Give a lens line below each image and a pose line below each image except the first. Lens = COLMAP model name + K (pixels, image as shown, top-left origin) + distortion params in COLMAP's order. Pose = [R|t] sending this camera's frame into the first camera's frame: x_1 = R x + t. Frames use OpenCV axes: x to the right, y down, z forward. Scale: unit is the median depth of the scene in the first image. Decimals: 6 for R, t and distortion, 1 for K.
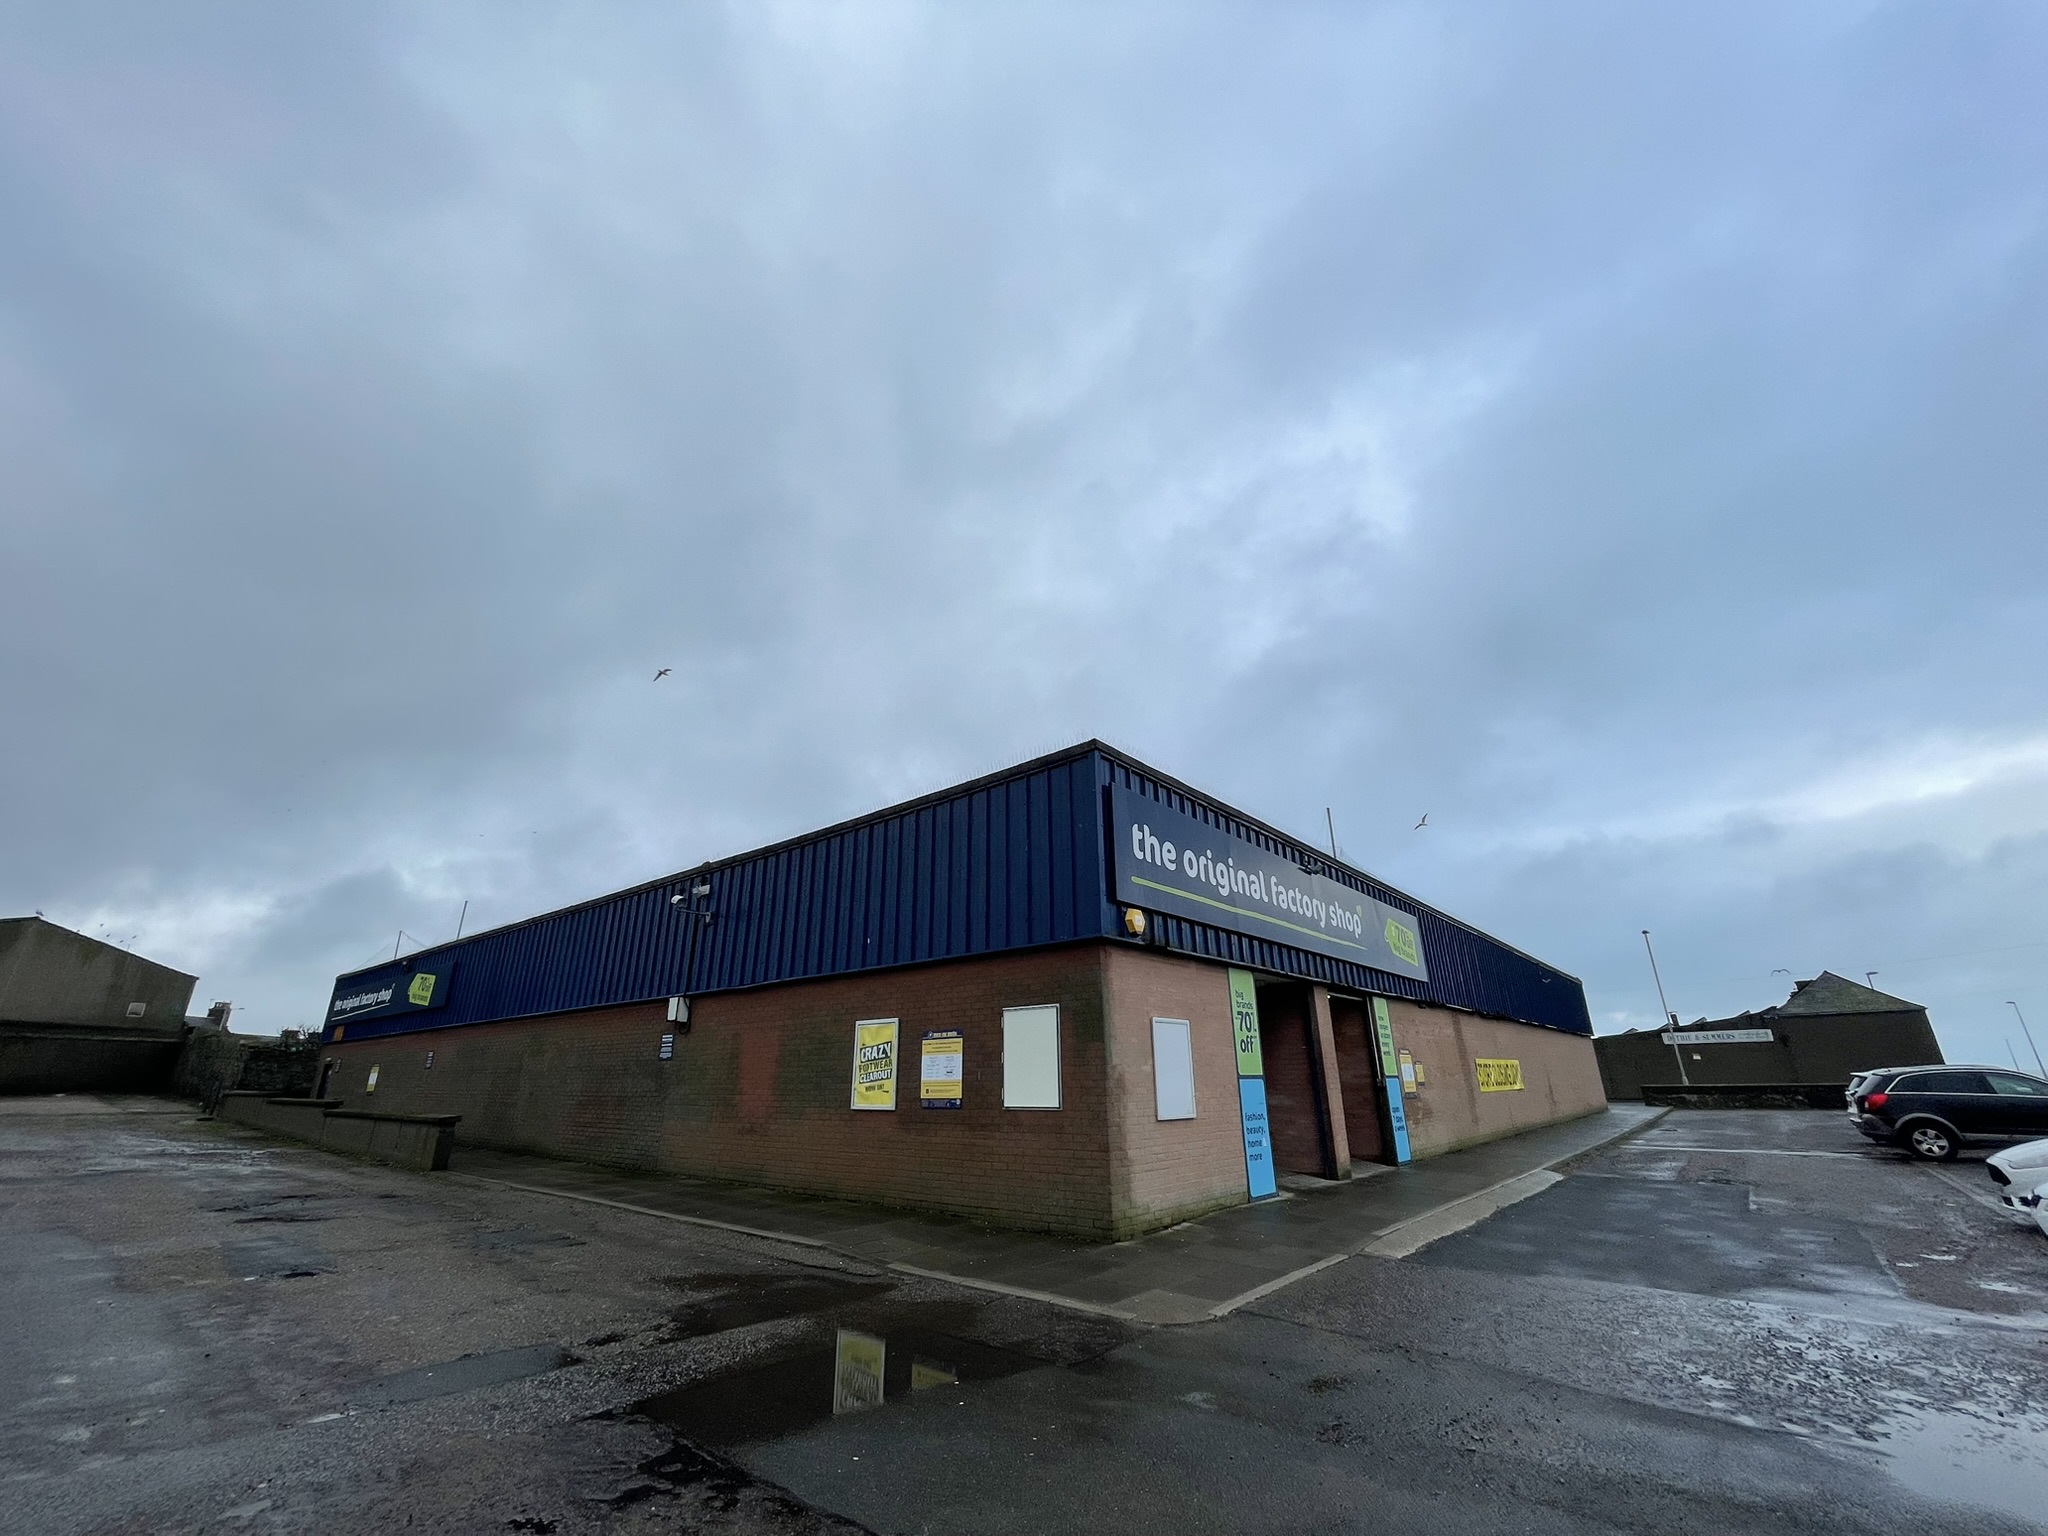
lens RADIAL K [[810.6, 0, 1019.3], [0, 810.6, 778.4], [0, 0, 1]] dist [-0.000057, 0.000017]
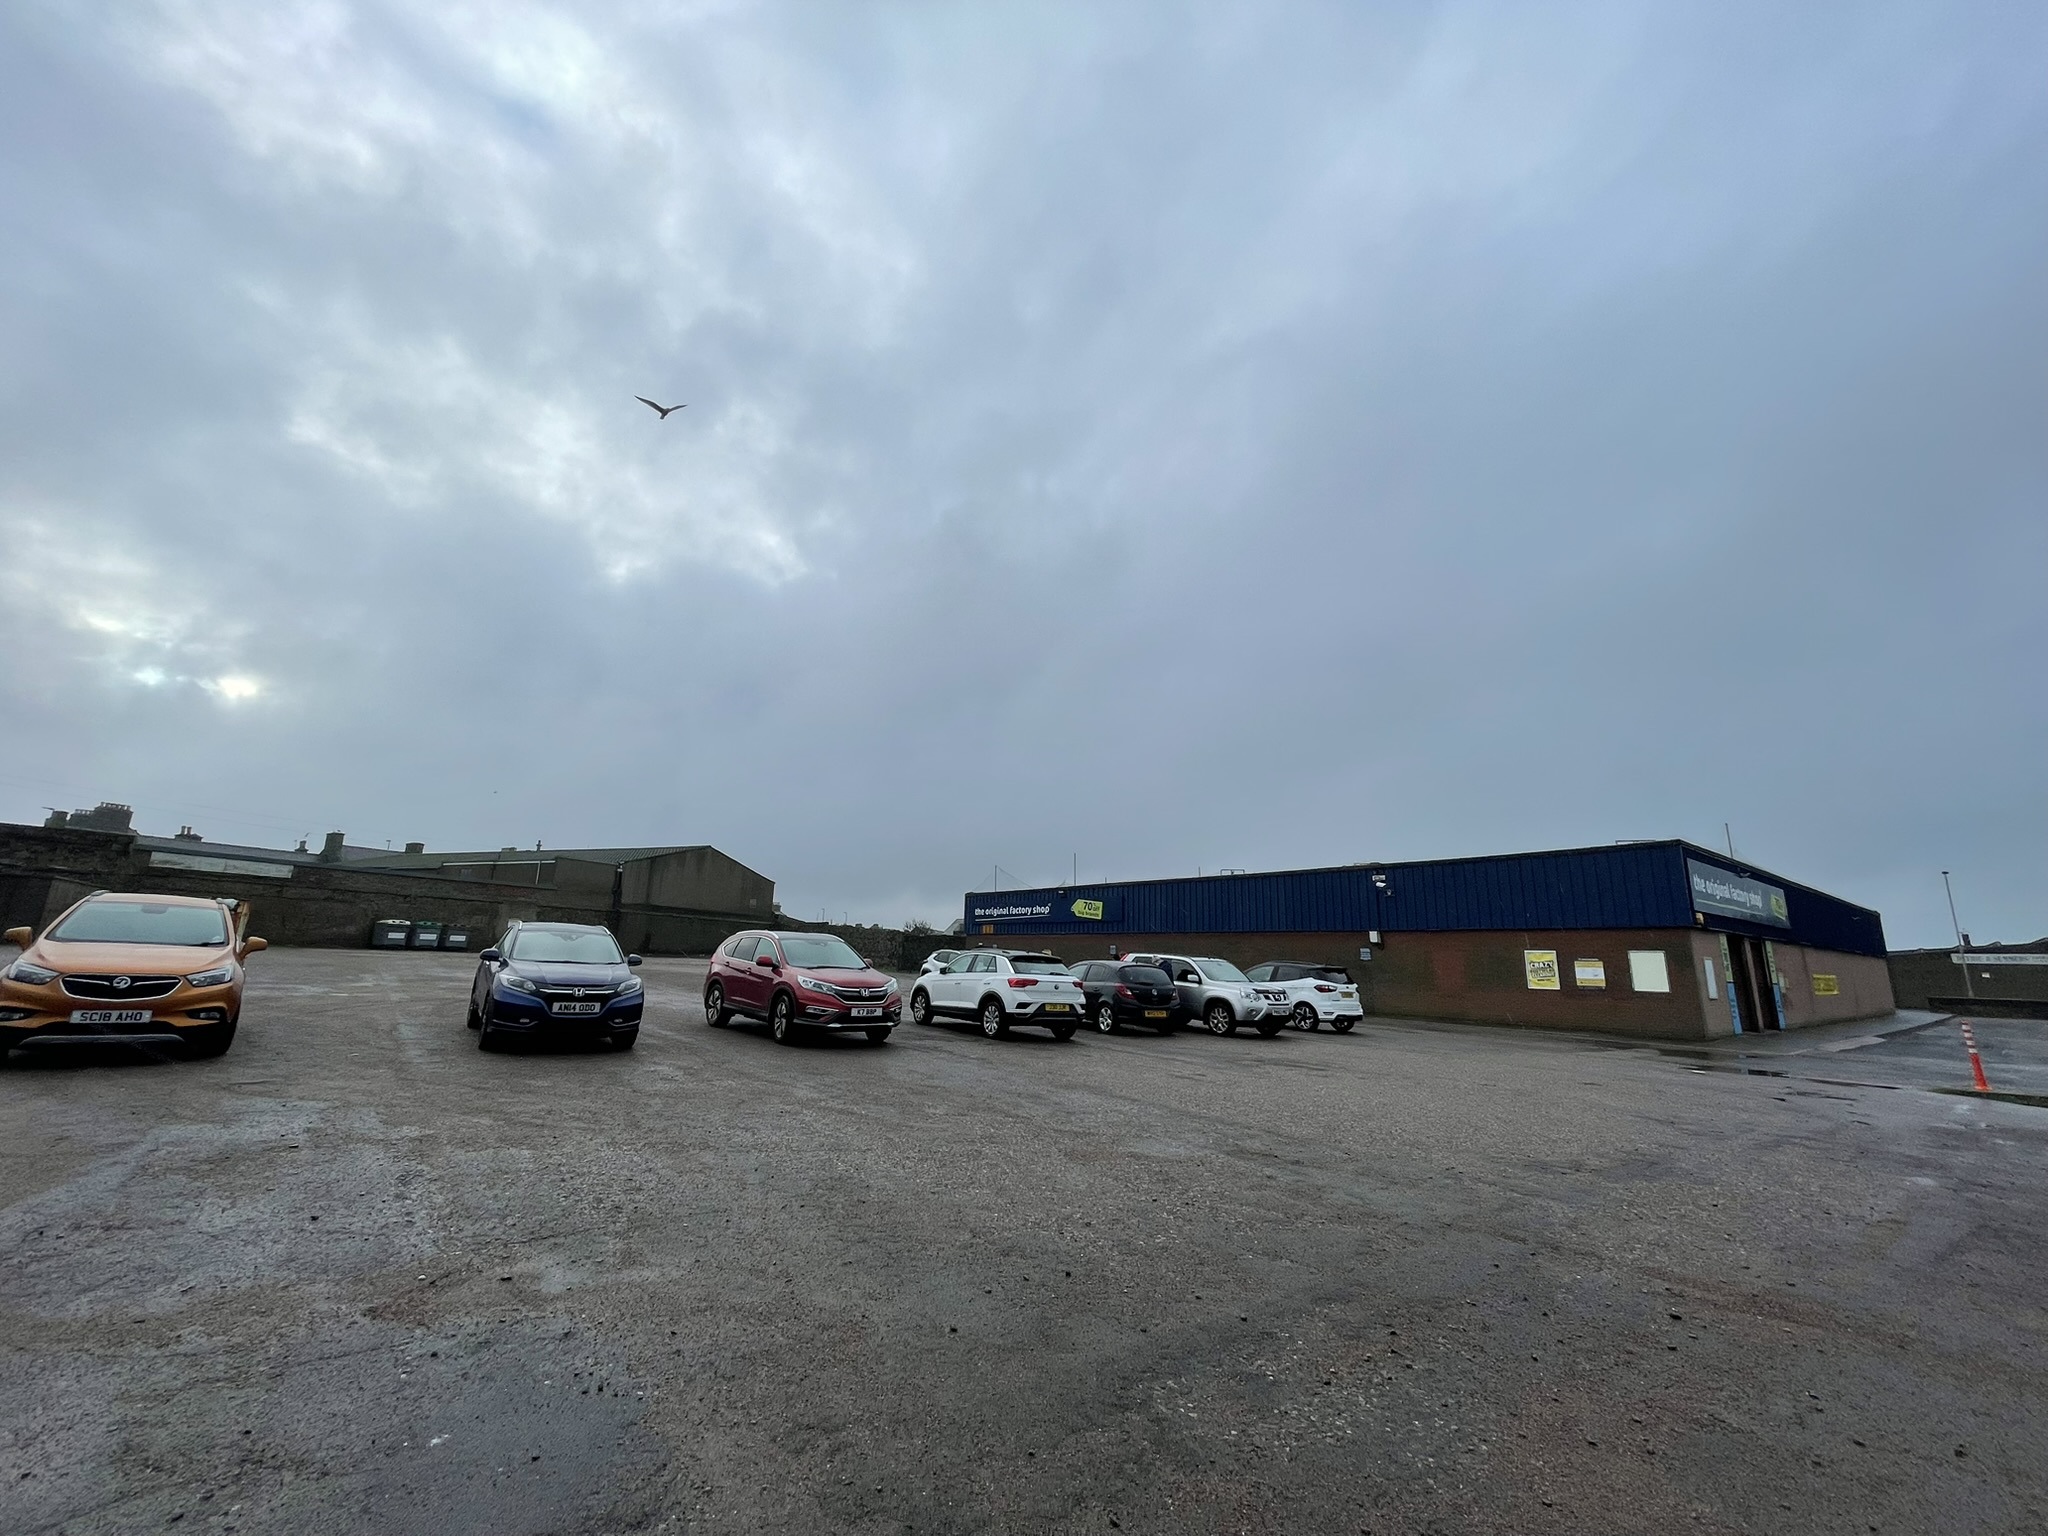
lens RADIAL K [[829.6, 0, 1024.0], [0, 829.6, 768.0], [0, 0, 1]] dist [0.000349, 0.000112]
pose [[0.983370, -0.005070, -0.181544, -0.894074], [0.027831, 0.992010, 0.123050, -0.403321], [0.179469, -0.126056, 0.975654, -1.097684]]
